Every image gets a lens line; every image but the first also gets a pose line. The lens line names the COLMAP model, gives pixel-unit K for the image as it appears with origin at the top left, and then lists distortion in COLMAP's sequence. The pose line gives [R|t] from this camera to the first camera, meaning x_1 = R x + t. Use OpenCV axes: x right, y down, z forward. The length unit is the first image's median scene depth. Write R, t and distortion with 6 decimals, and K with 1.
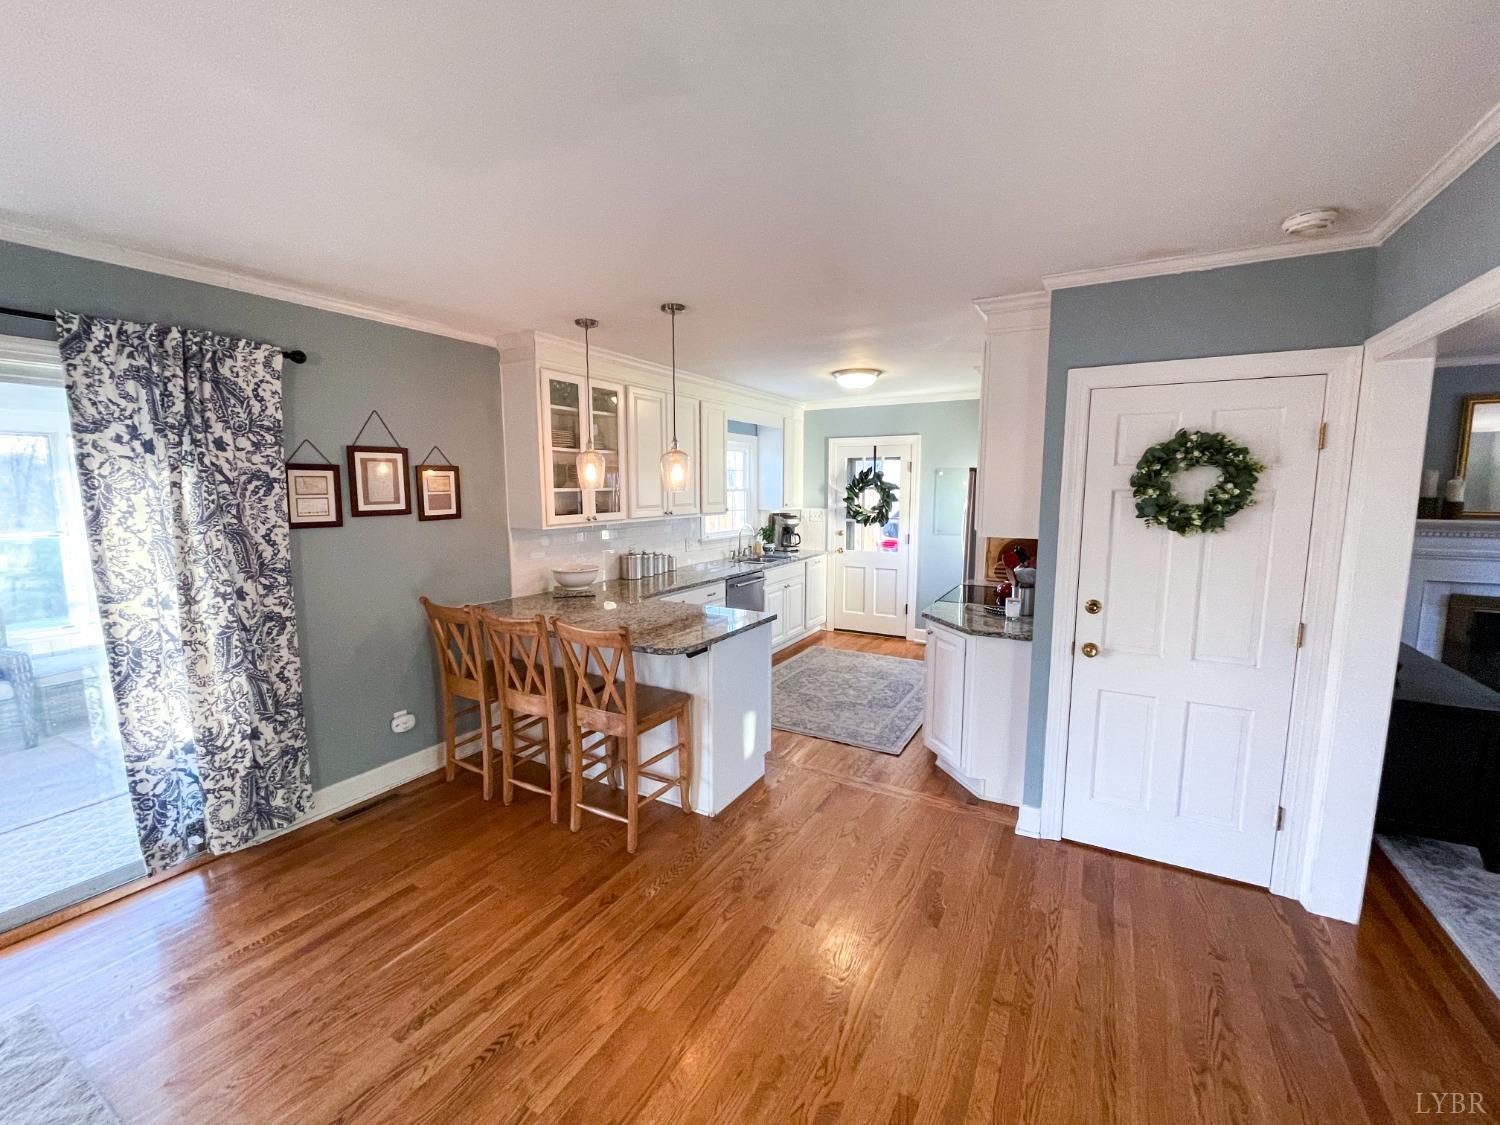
lens RADIAL K [[617.6, 0, 752.7], [0, 617.6, 563.3], [0, 0, 1]] dist [-0.005620, -0.000360]
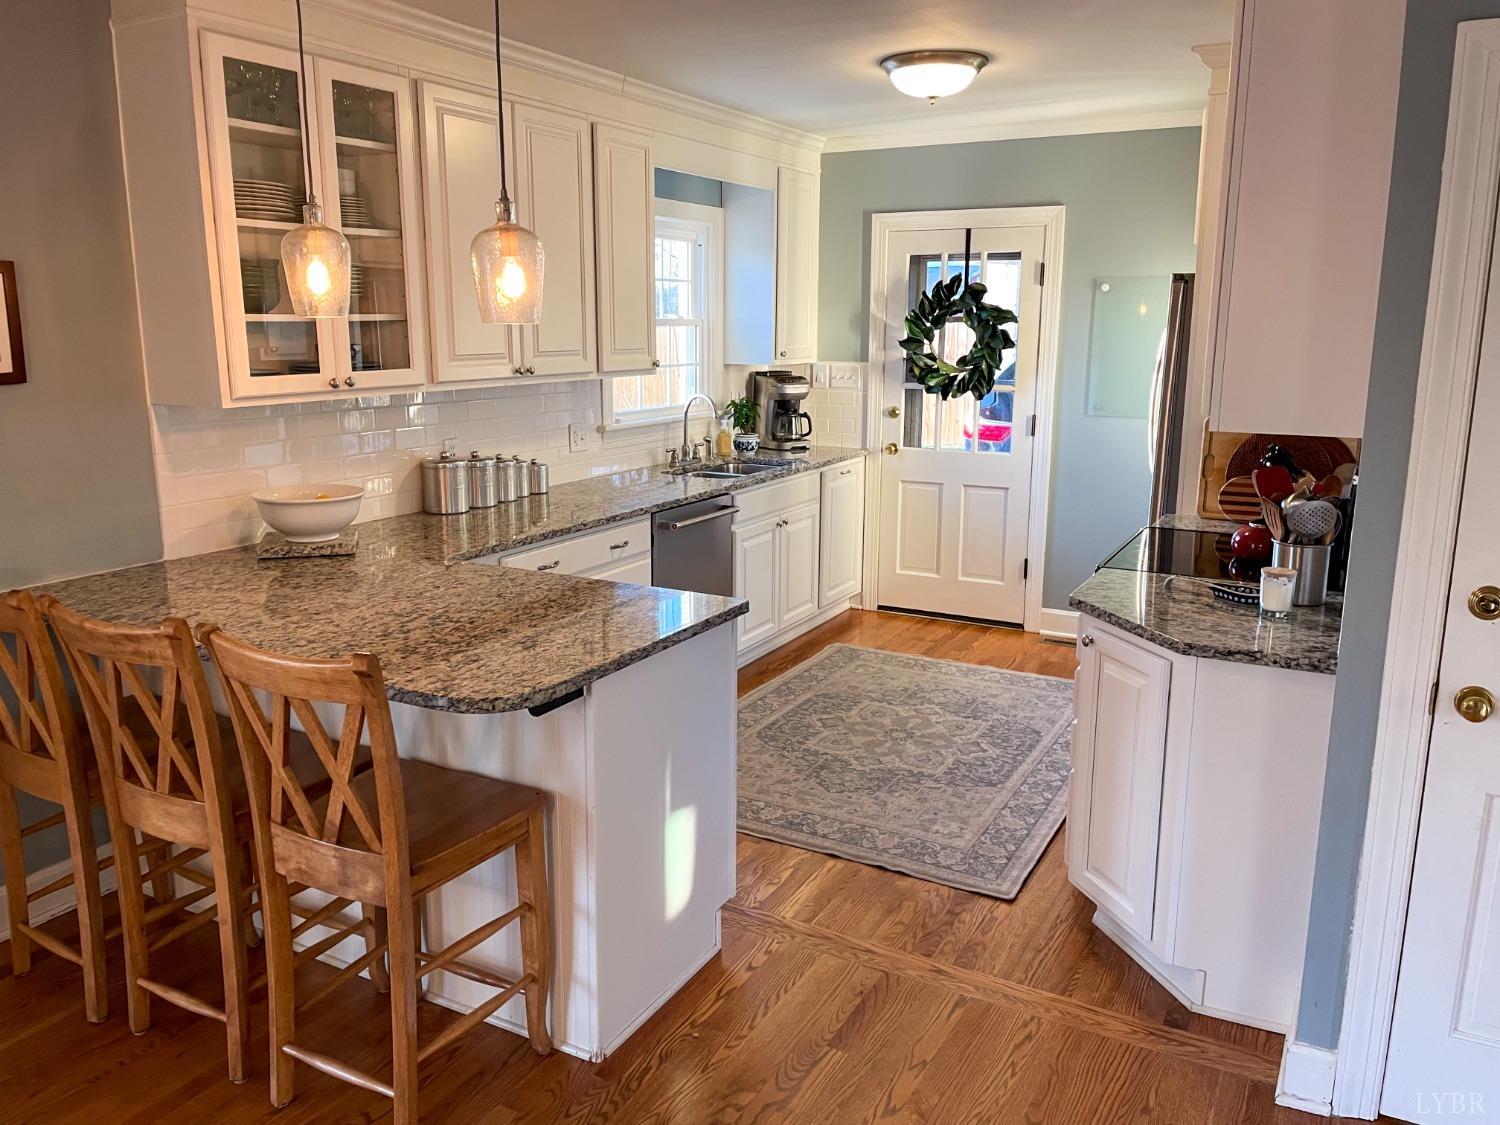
lens RADIAL K [[1152.5, 0, 751.1], [0, 1152.5, 553.6], [0, 0, 1]] dist [0.035797, -0.041201]
pose [[0.999819, 0.001280, 0.018985, 0.026530], [-0.002777, 0.996866, 0.079065, -0.020275], [-0.018824, -0.079103, 0.996689, 0.179181]]
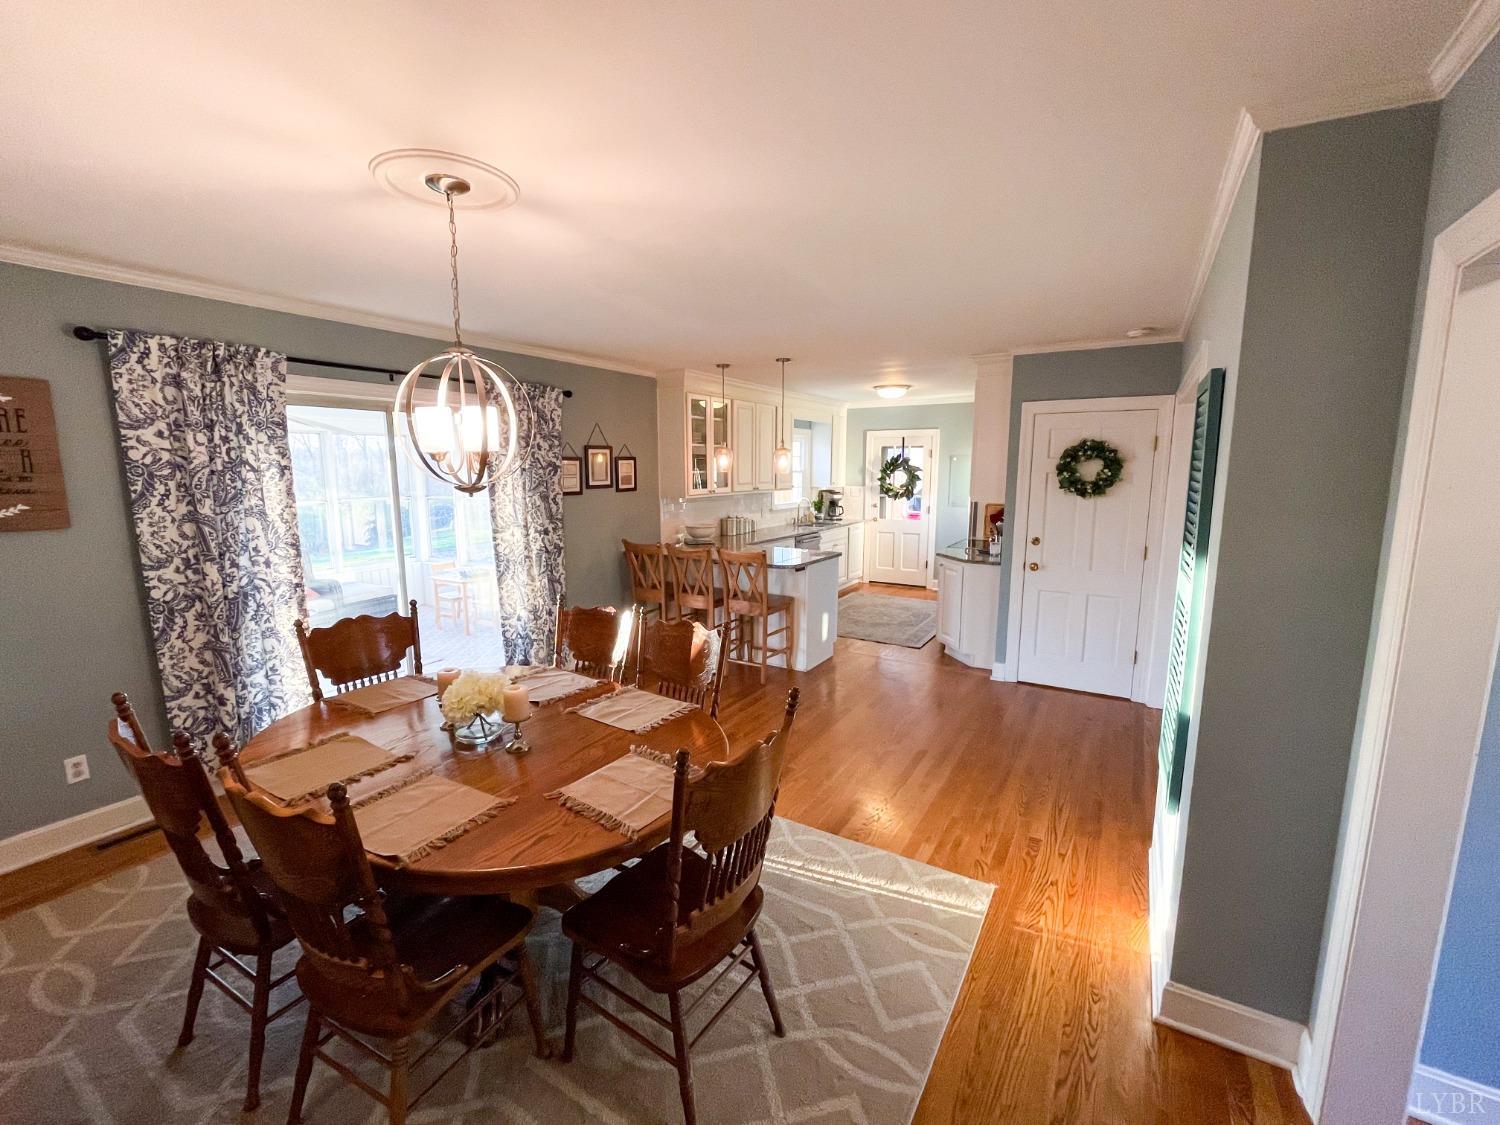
lens RADIAL K [[617.6, 0, 757.3], [0, 617.6, 560.9], [0, 0, 1]] dist [-0.005620, -0.000360]
pose [[0.999649, 0.004053, -0.026183, -0.141612], [-0.003344, 0.999628, 0.027084, 0.066129], [0.026283, -0.026987, 0.999290, -0.596314]]
